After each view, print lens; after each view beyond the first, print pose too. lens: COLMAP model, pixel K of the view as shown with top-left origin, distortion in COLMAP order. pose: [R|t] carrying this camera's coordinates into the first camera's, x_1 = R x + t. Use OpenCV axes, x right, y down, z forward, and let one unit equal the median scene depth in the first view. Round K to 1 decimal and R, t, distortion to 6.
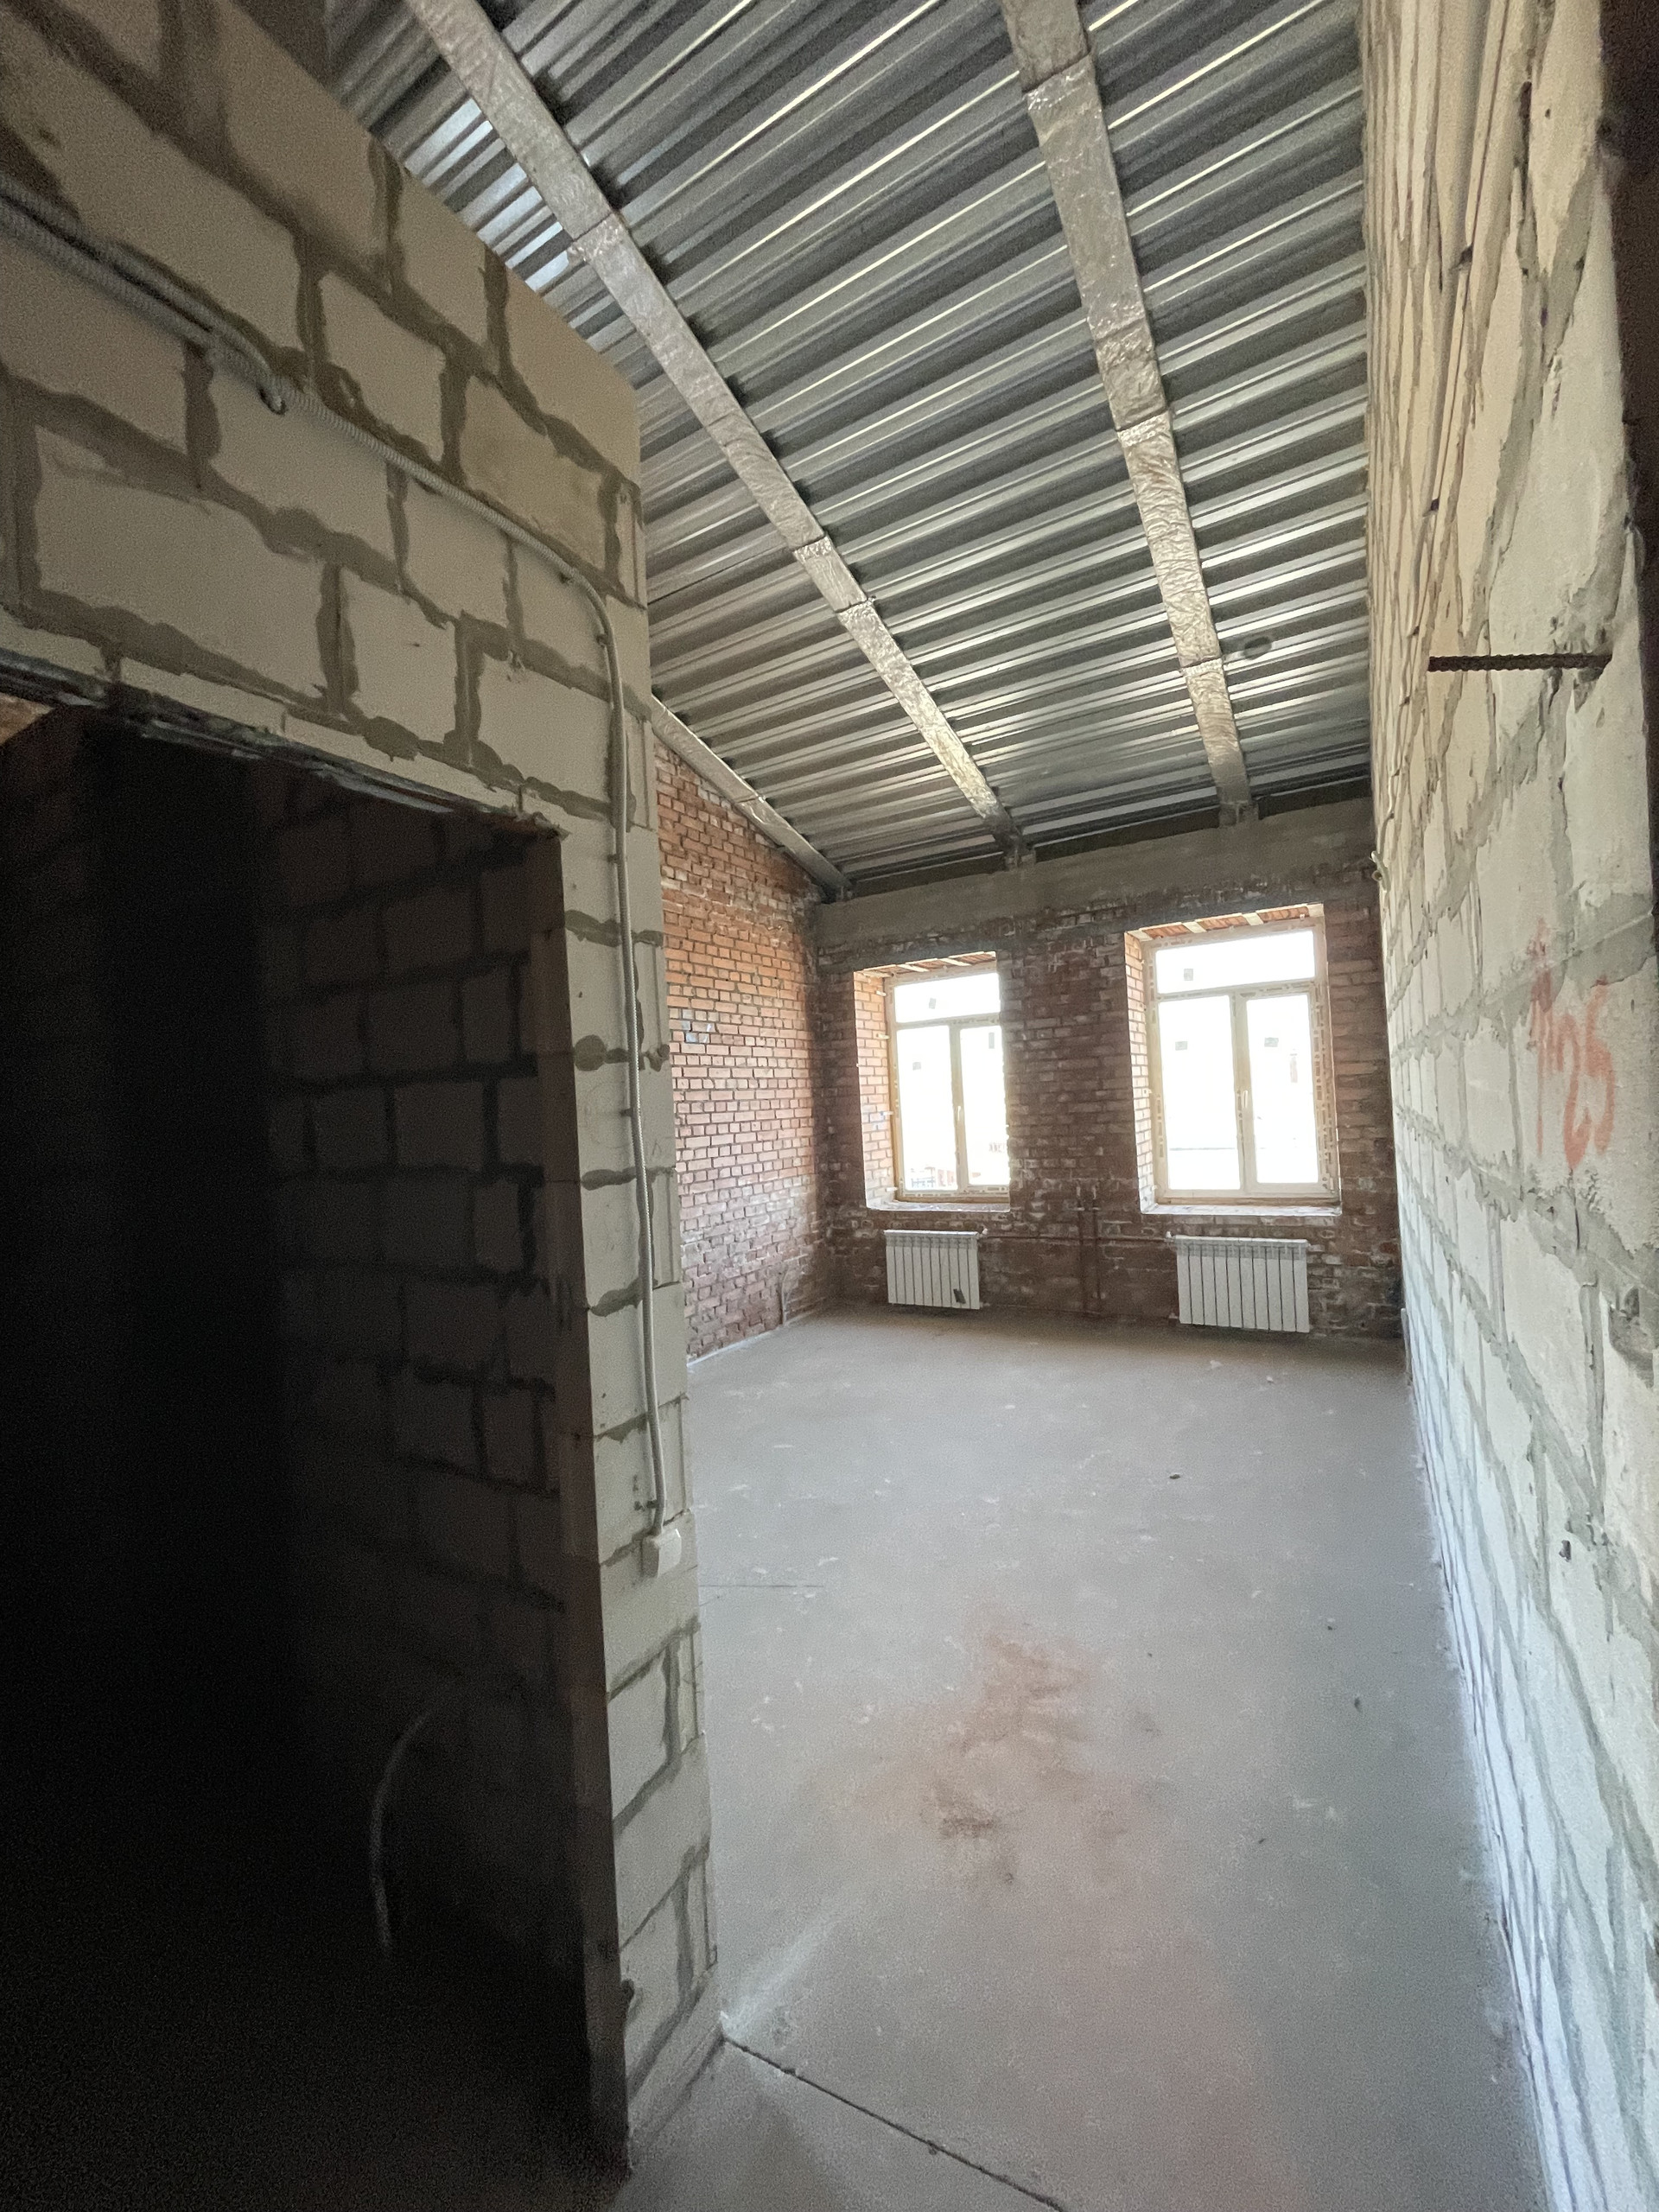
lens RADIAL K [[891.3, 0, 831.1], [0, 891.3, 1108.6], [0, 0, 1]] dist [-0.000268, 0.000843]
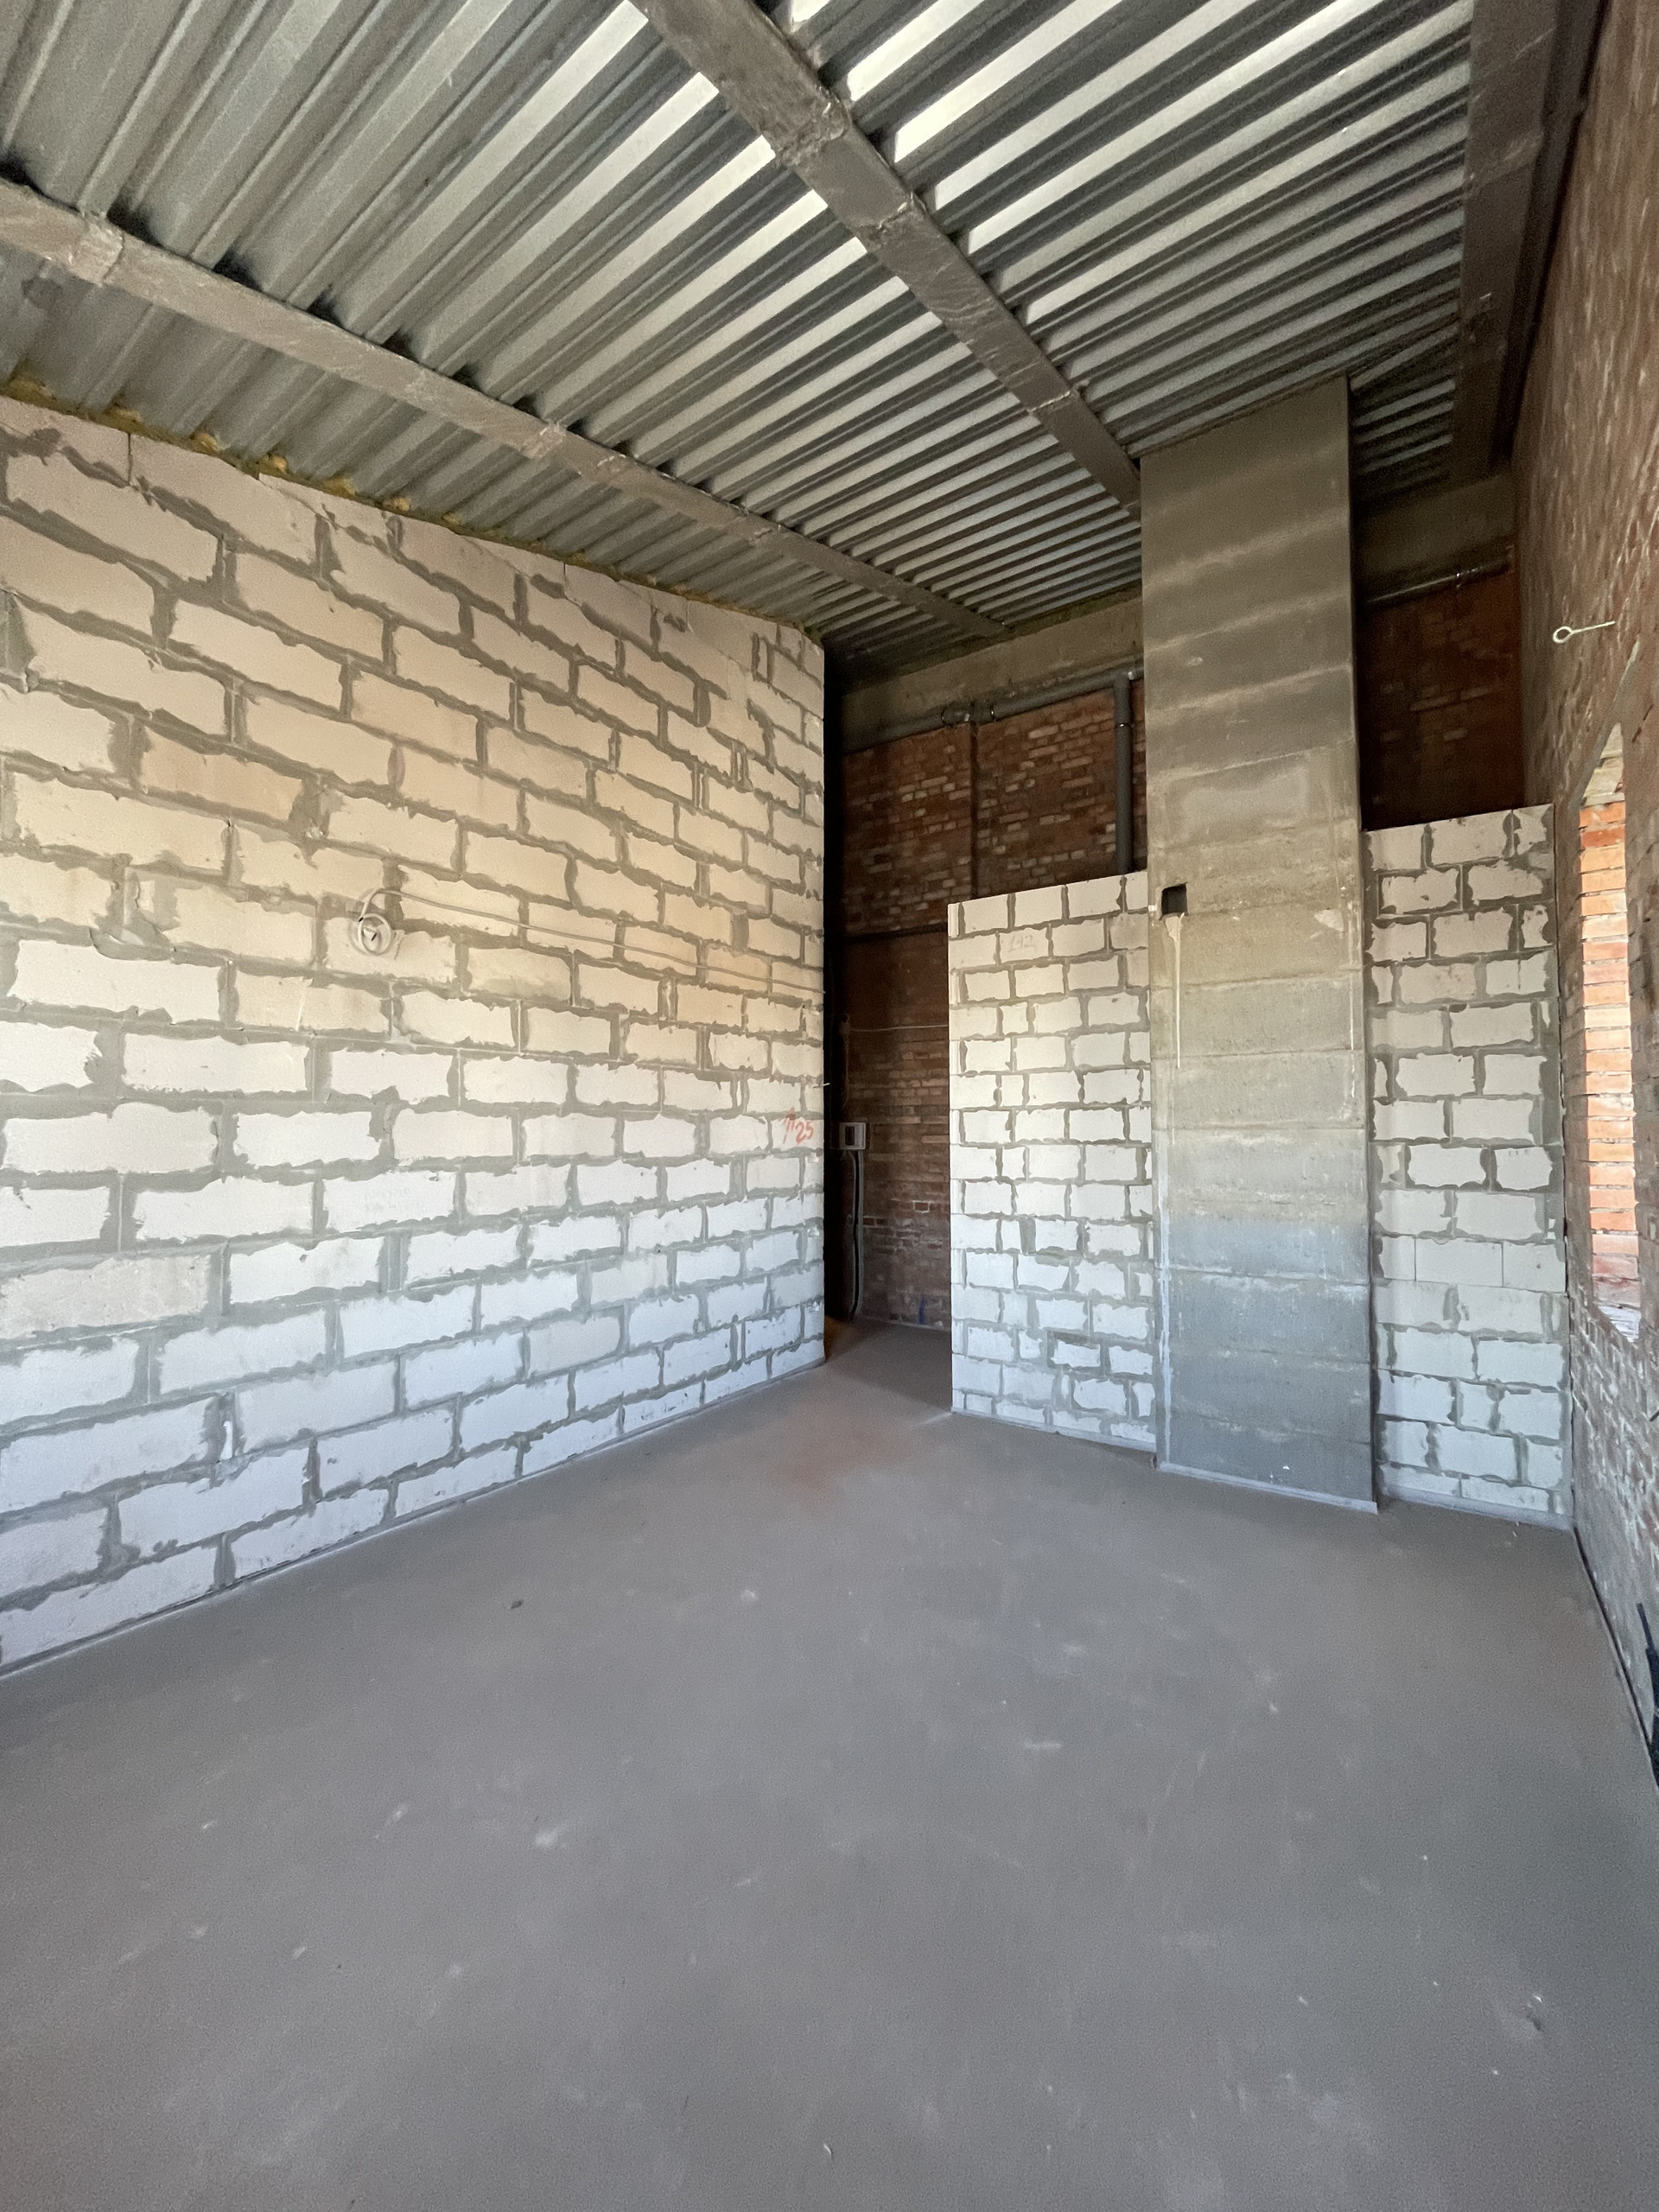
lens RADIAL K [[891.3, 0, 831.0], [0, 891.3, 1105.0], [0, 0, 1]] dist [-0.000268, 0.000843]
pose [[-0.995546, 0.070009, 0.063146, 0.010070], [0.066573, 0.996267, -0.054961, 0.001079], [-0.066758, -0.050513, -0.996490, 1.131843]]
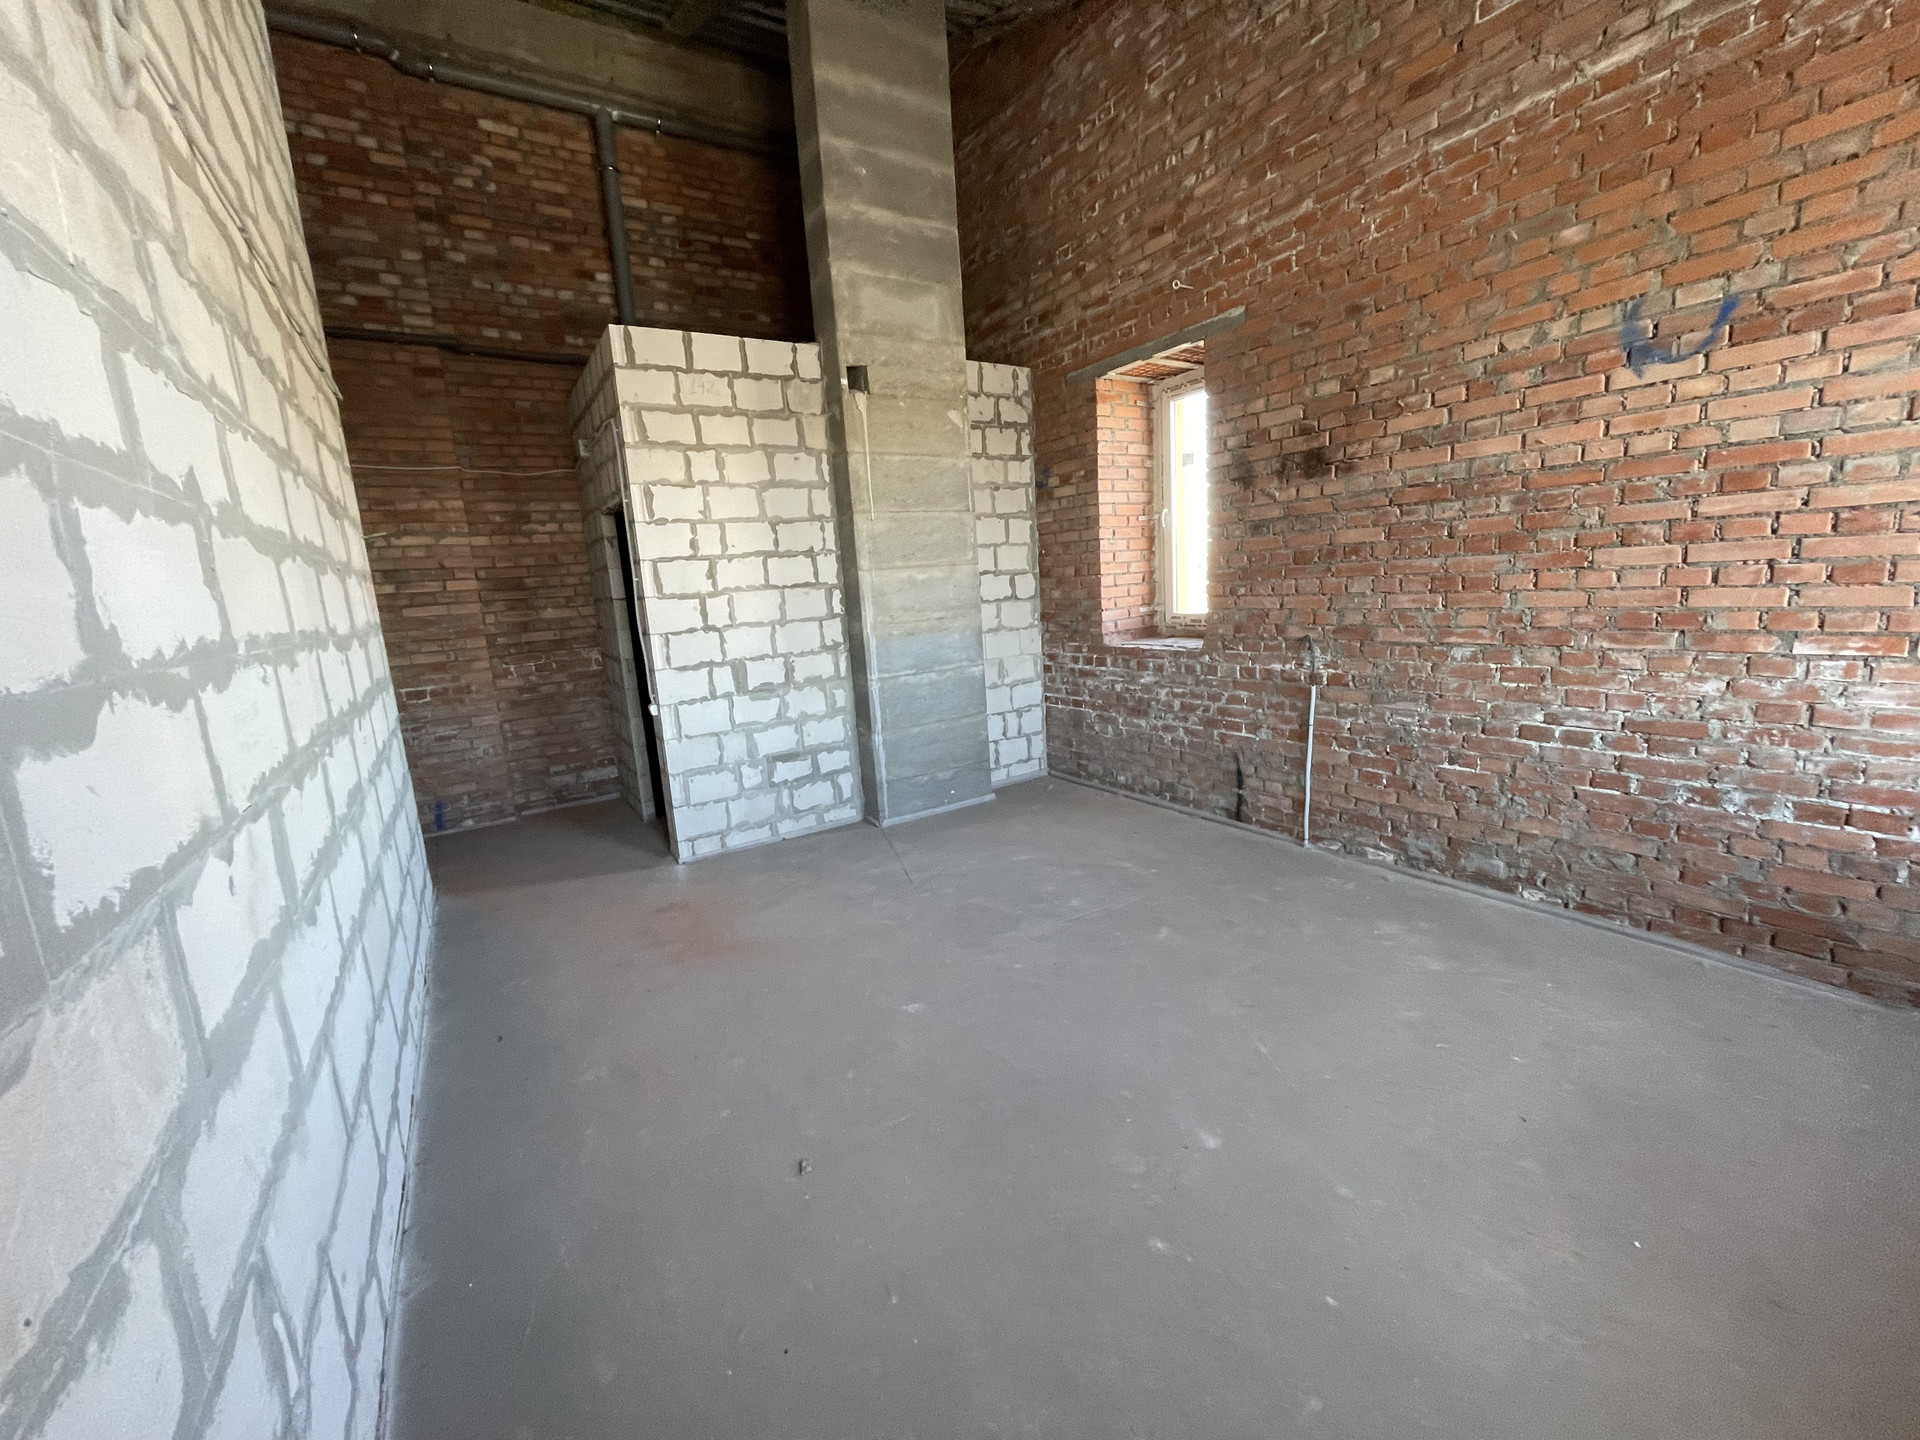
lens RADIAL K [[773.6, 0, 956.9], [0, 773.6, 720.4], [0, 0, 1]] dist [-0.000268, 0.000843]
pose [[-0.443696, 0.249491, -0.860748, 0.466078], [0.112206, 0.968375, 0.222847, -0.017736], [0.889125, 0.002295, -0.457659, 0.839561]]
